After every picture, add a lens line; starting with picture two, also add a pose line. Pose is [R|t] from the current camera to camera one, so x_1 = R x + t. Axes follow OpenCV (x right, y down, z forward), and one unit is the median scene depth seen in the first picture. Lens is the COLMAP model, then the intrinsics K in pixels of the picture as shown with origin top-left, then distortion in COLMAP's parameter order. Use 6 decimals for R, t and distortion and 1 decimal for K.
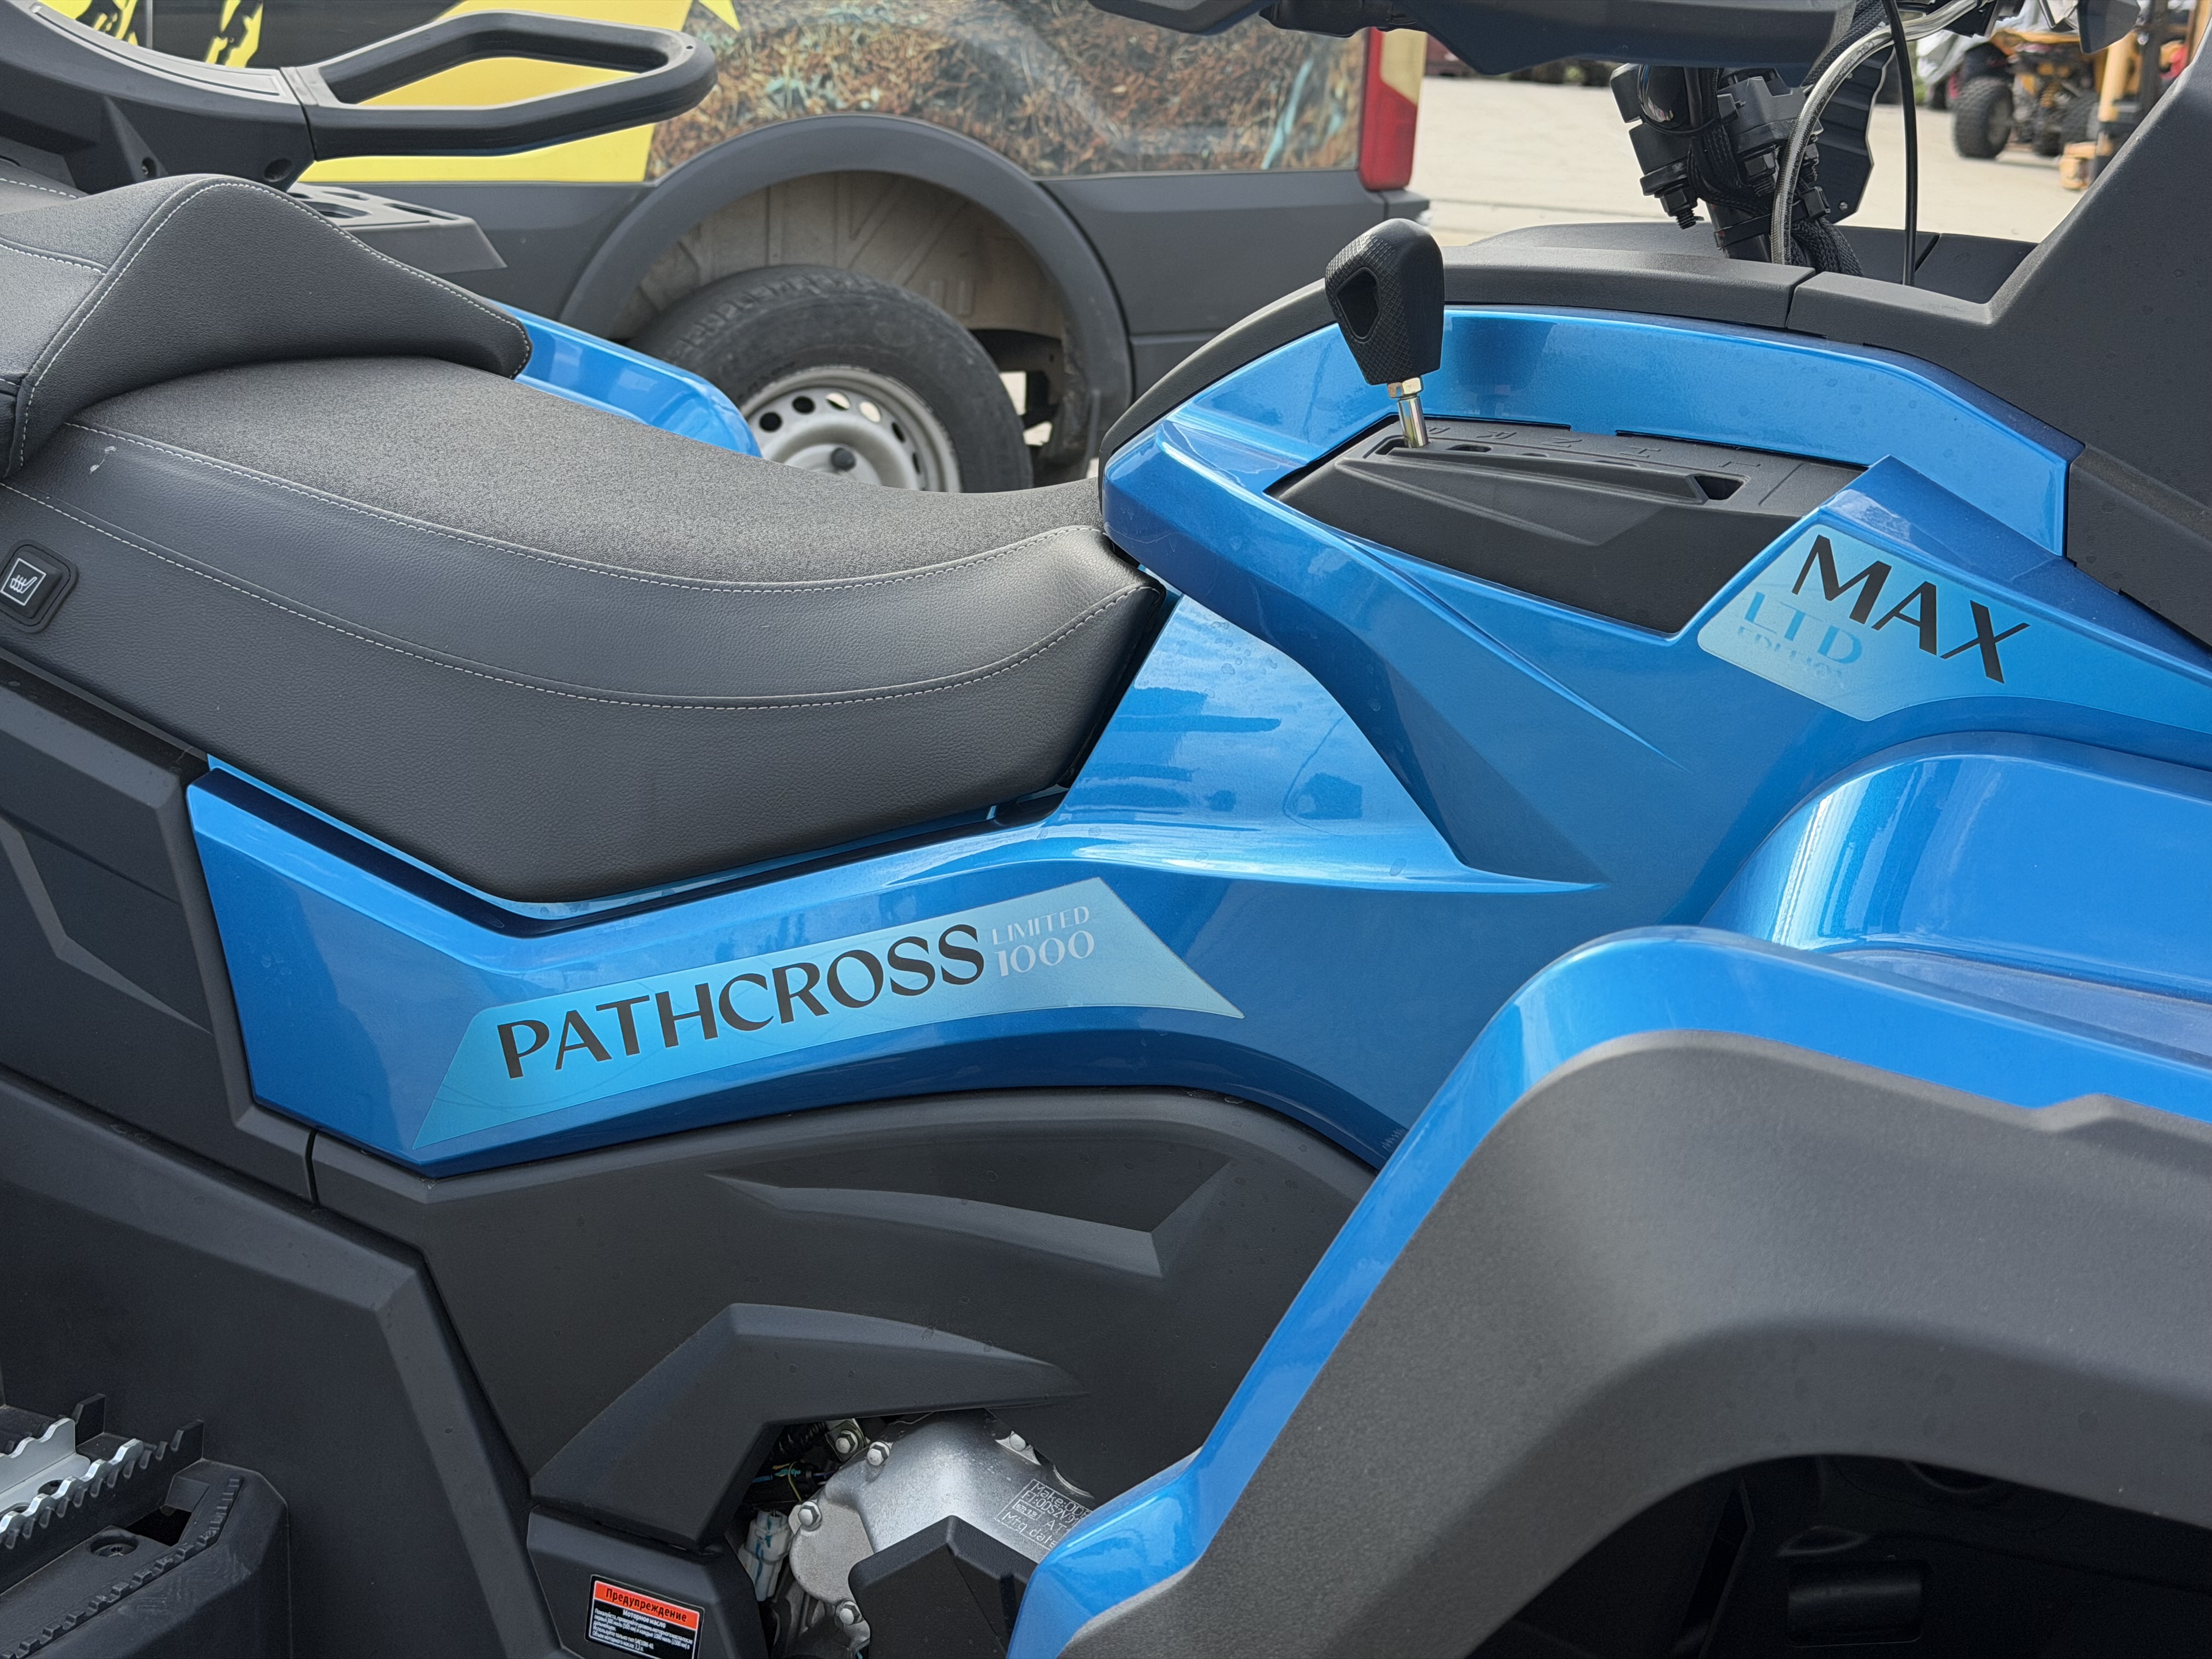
lens RADIAL K [[3086.2, 0, 1128.7], [0, 3086.2, 859.9], [0, 0, 1]] dist [0.122244, 0.000000]
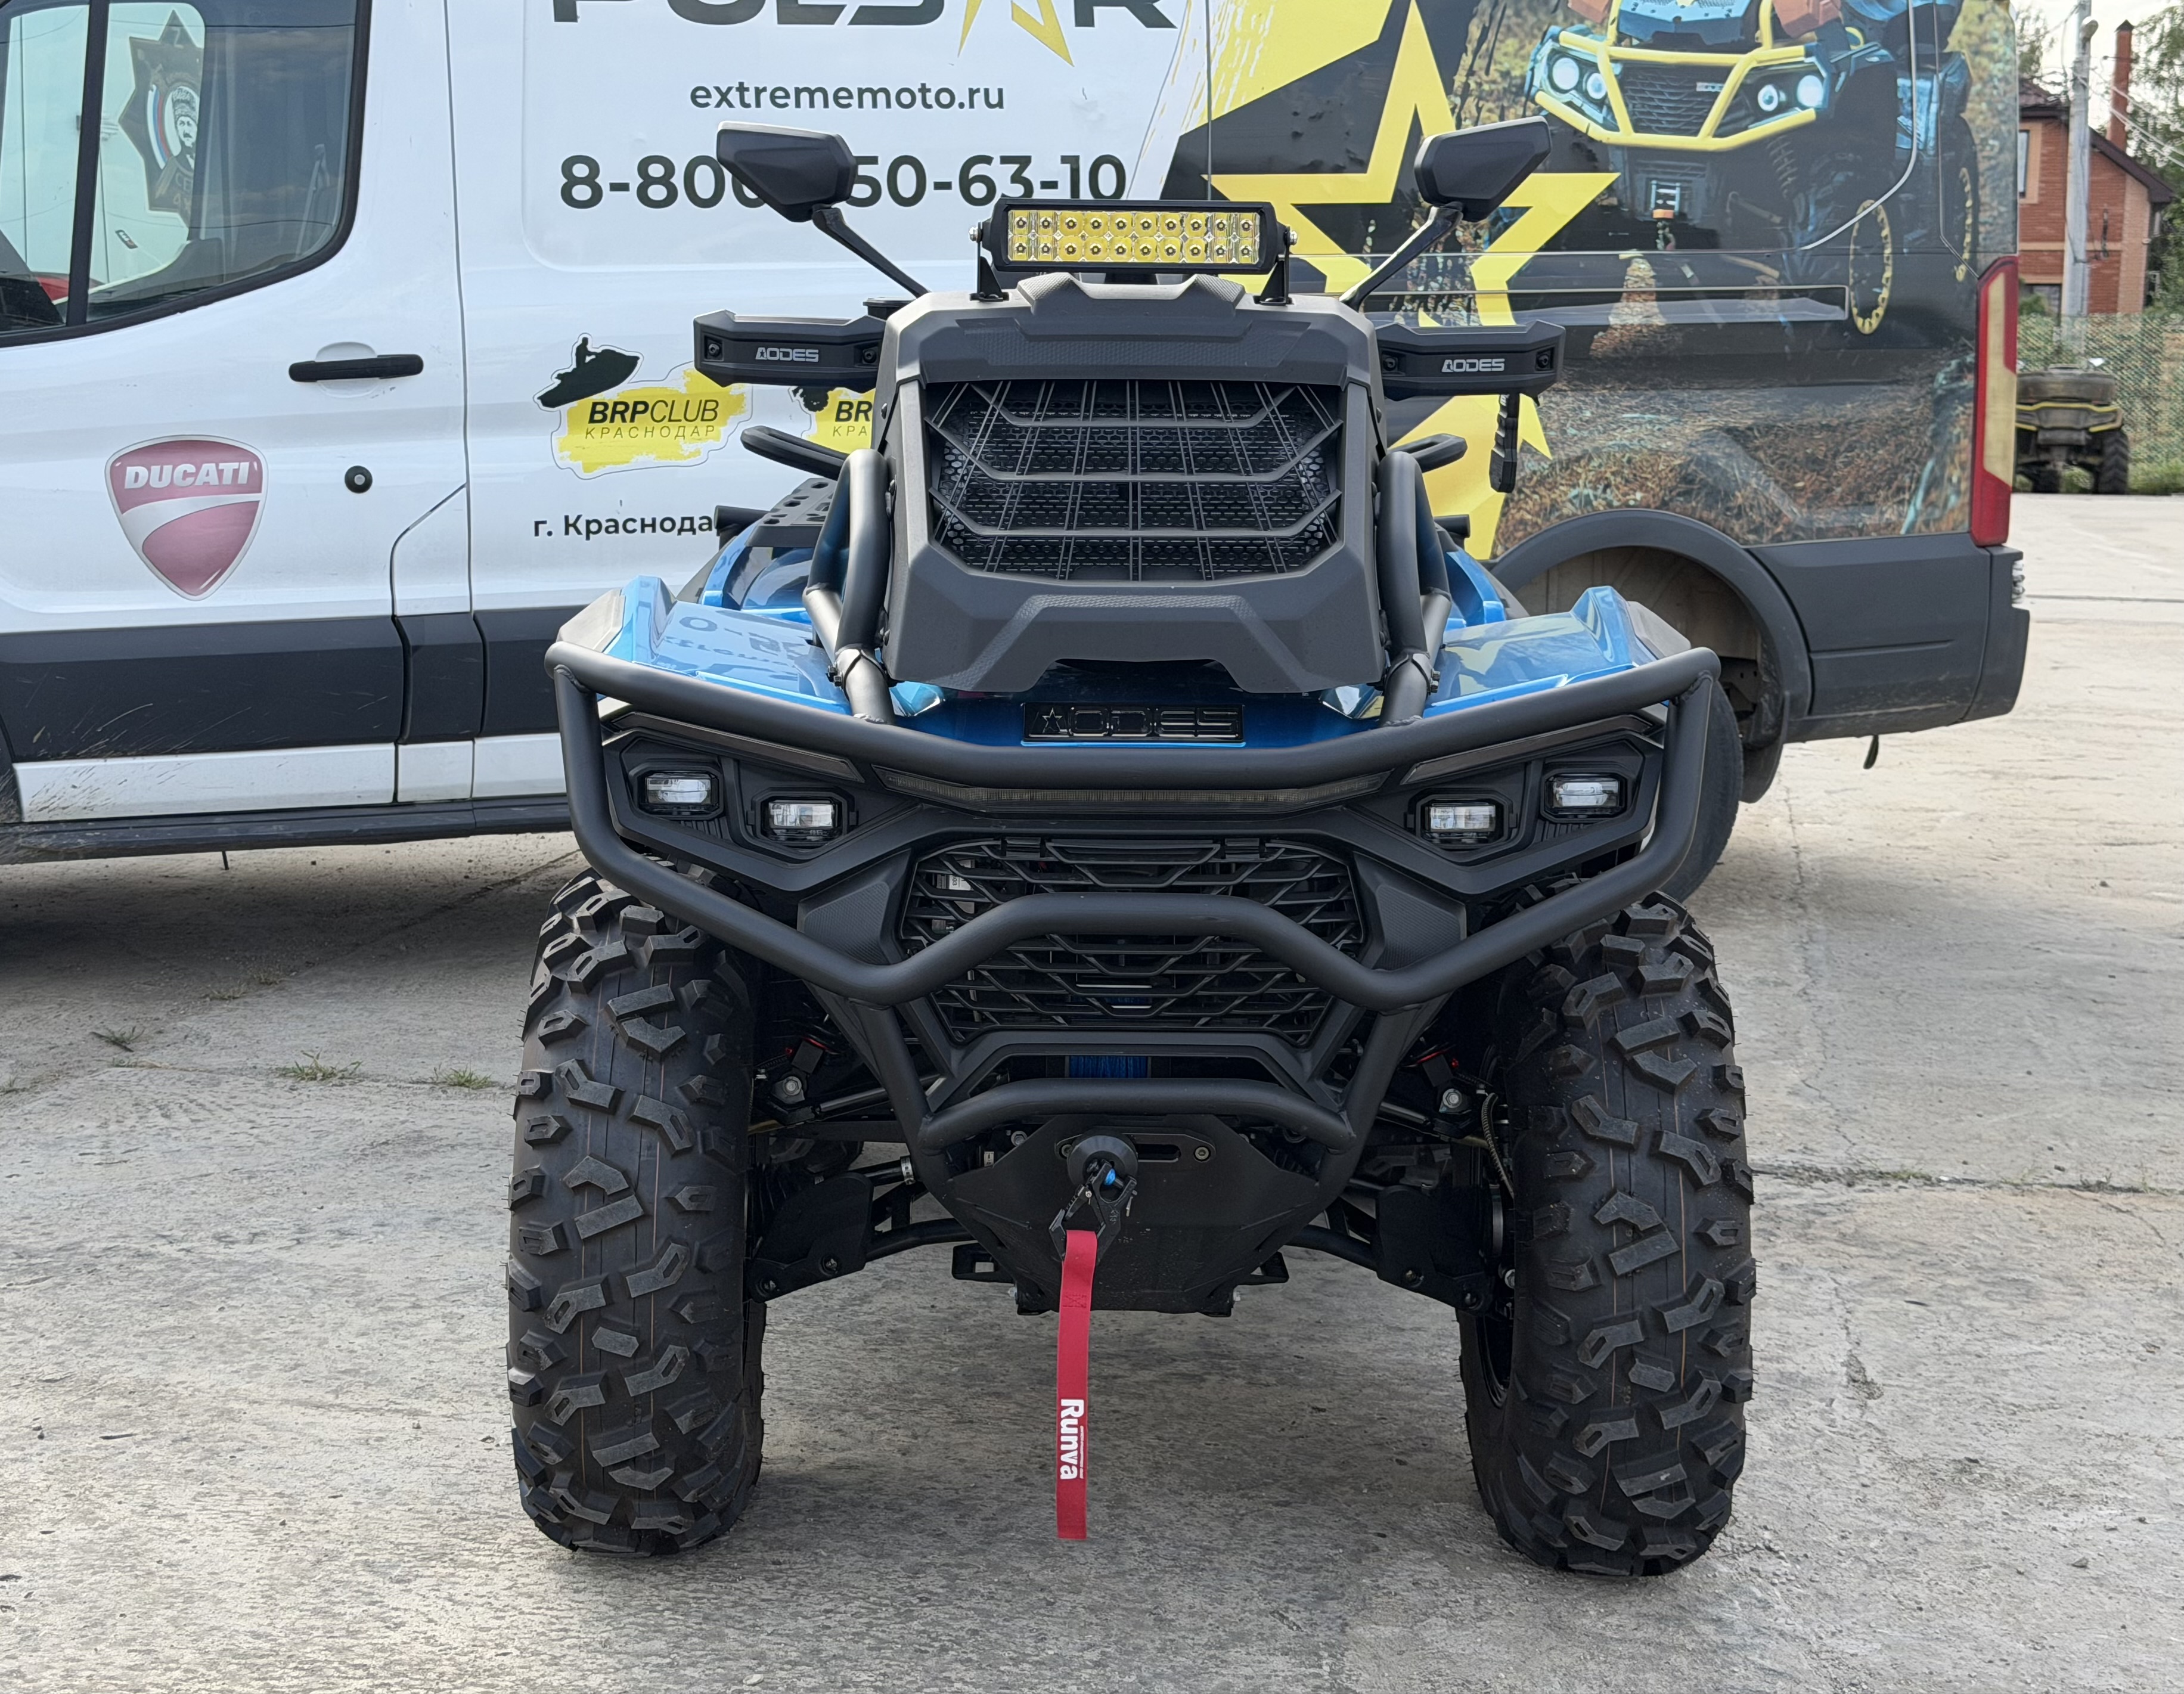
lens RADIAL K [[3313.7, 0, 1022.9], [0, 3313.7, 802.6], [0, 0, 1]] dist [0.130453, 0.000000]
pose [[0.988476, -0.035709, -0.147108, -0.137320], [0.011008, 0.986162, -0.165417, 0.149660], [0.150980, 0.161891, 0.975190, -0.539668]]
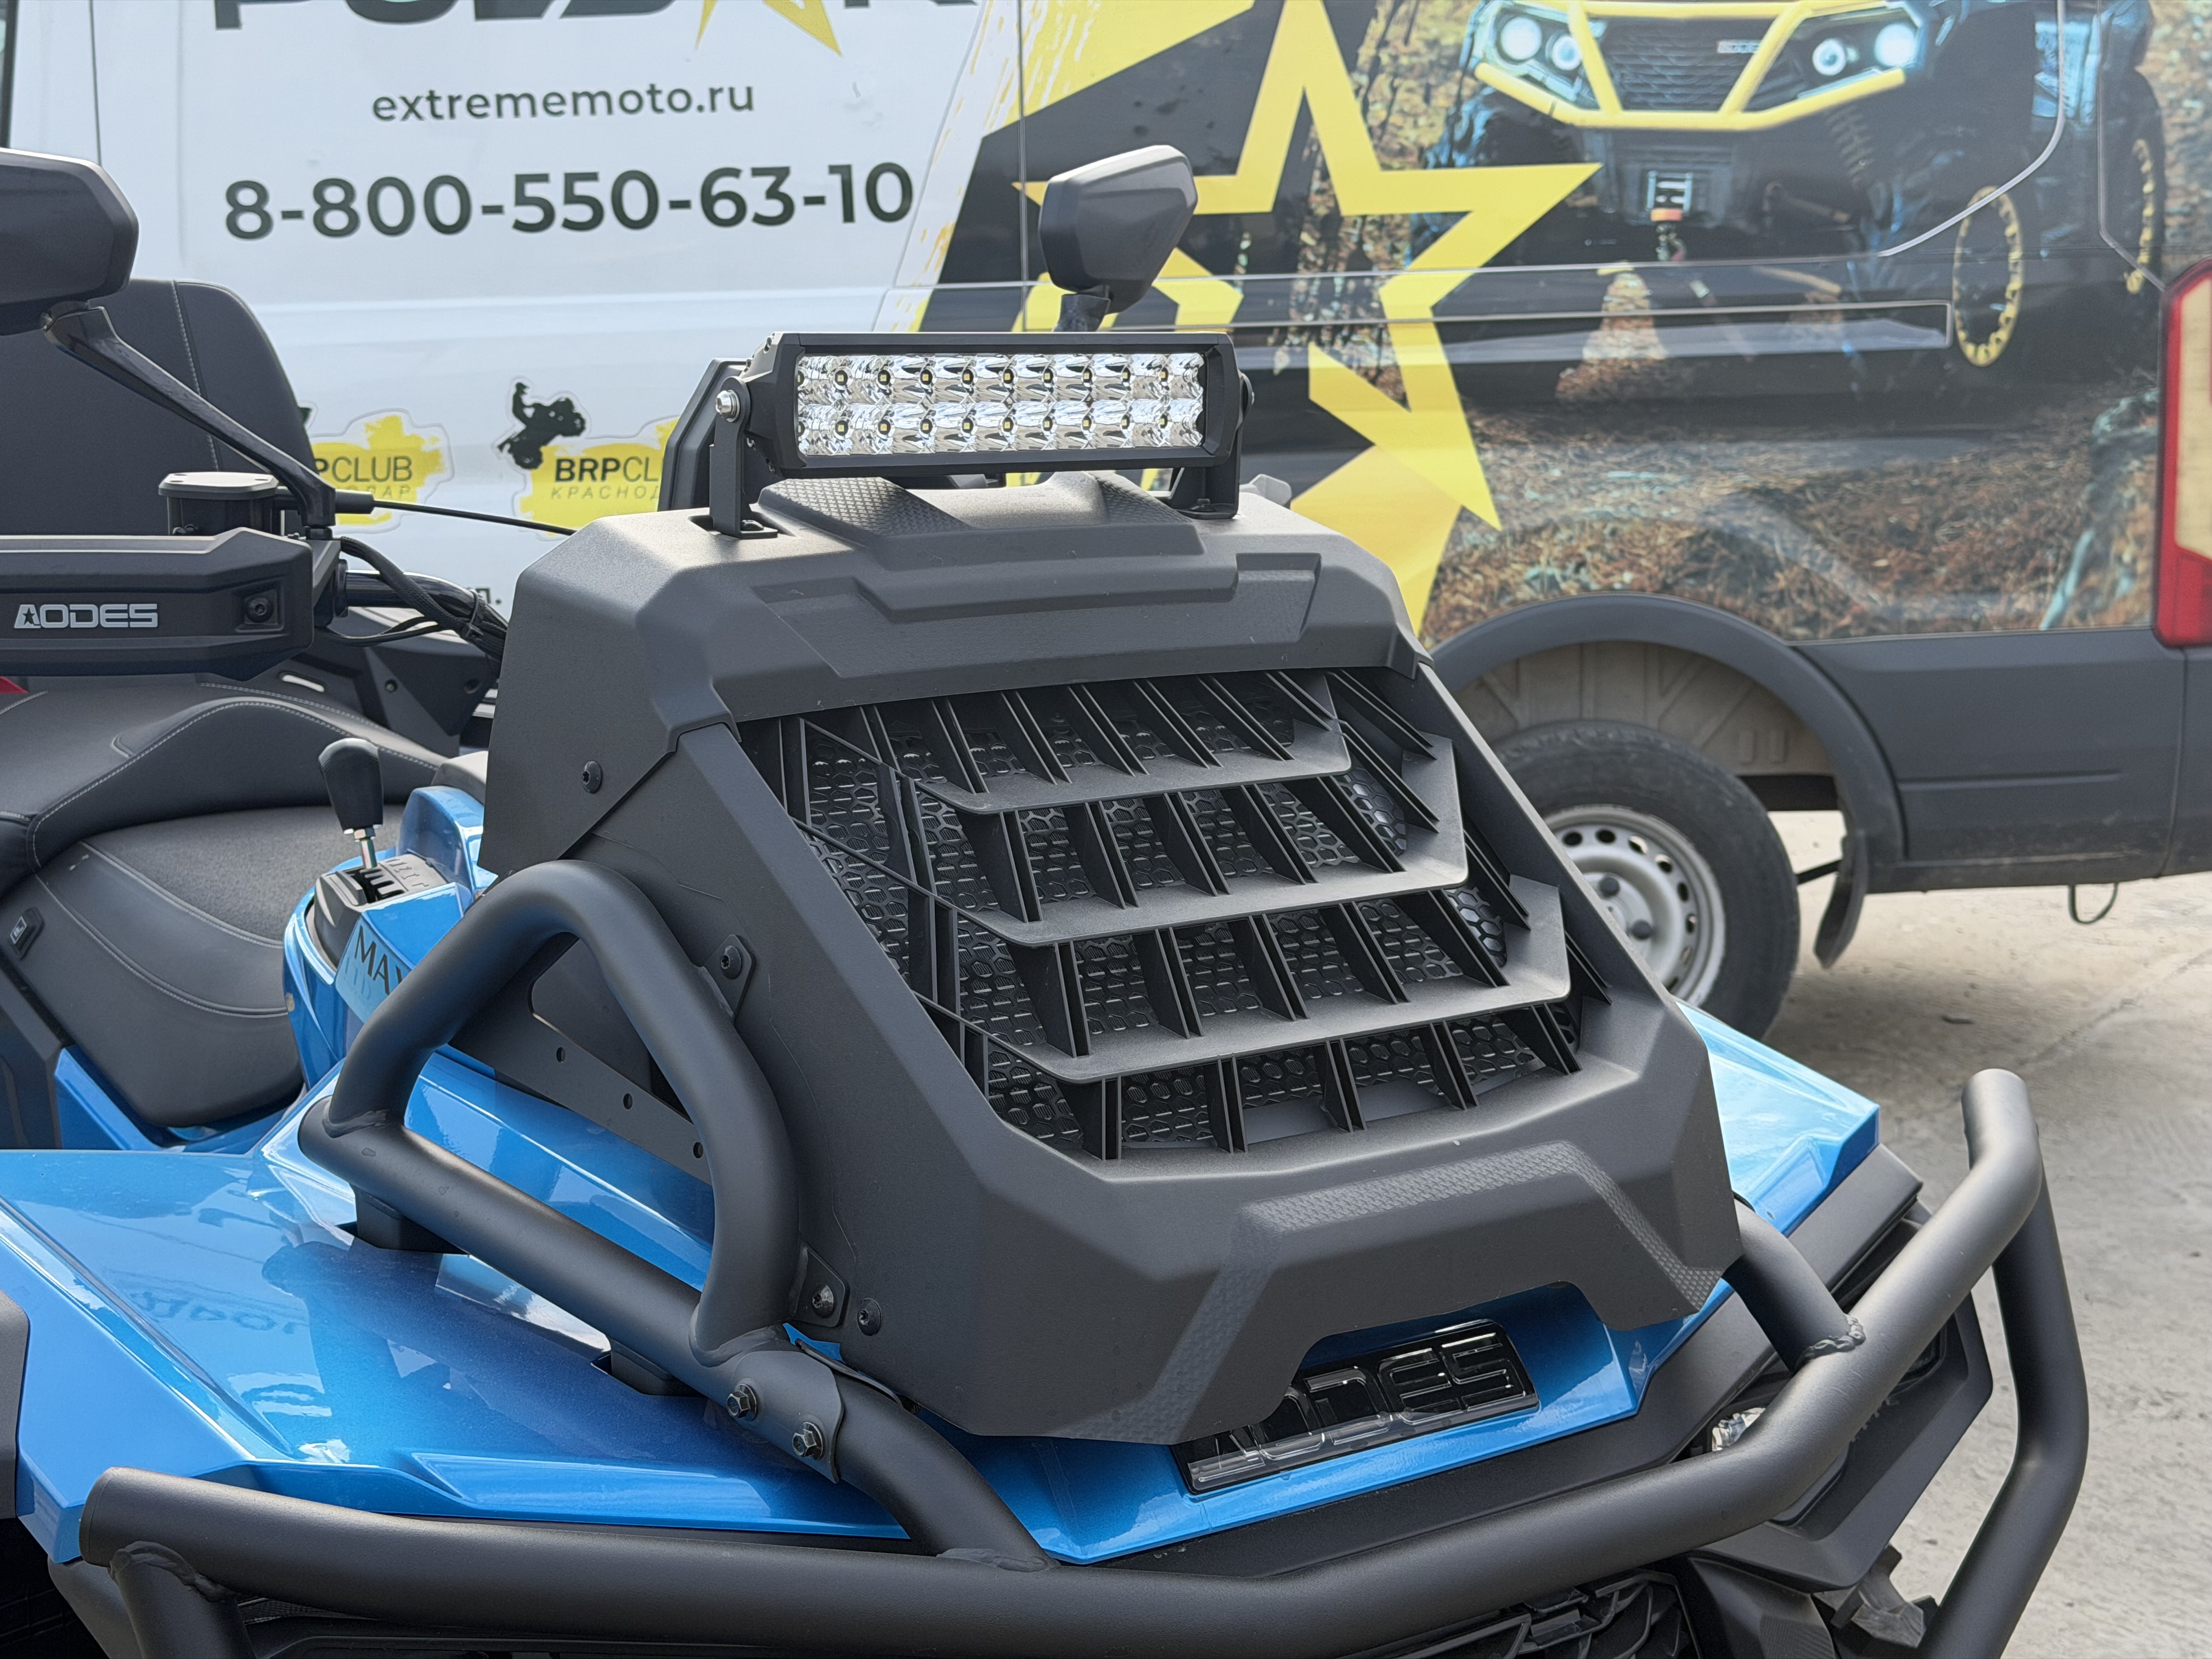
lens RADIAL K [[3086.2, 0, 1106.3], [0, 3086.2, 840.2], [0, 0, 1]] dist [0.122244, 0.000000]
pose [[0.857859, 0.021901, -0.513418, 0.333592], [-0.094351, 0.988820, -0.115467, 0.002278], [0.505149, 0.147496, 0.850335, -0.061802]]
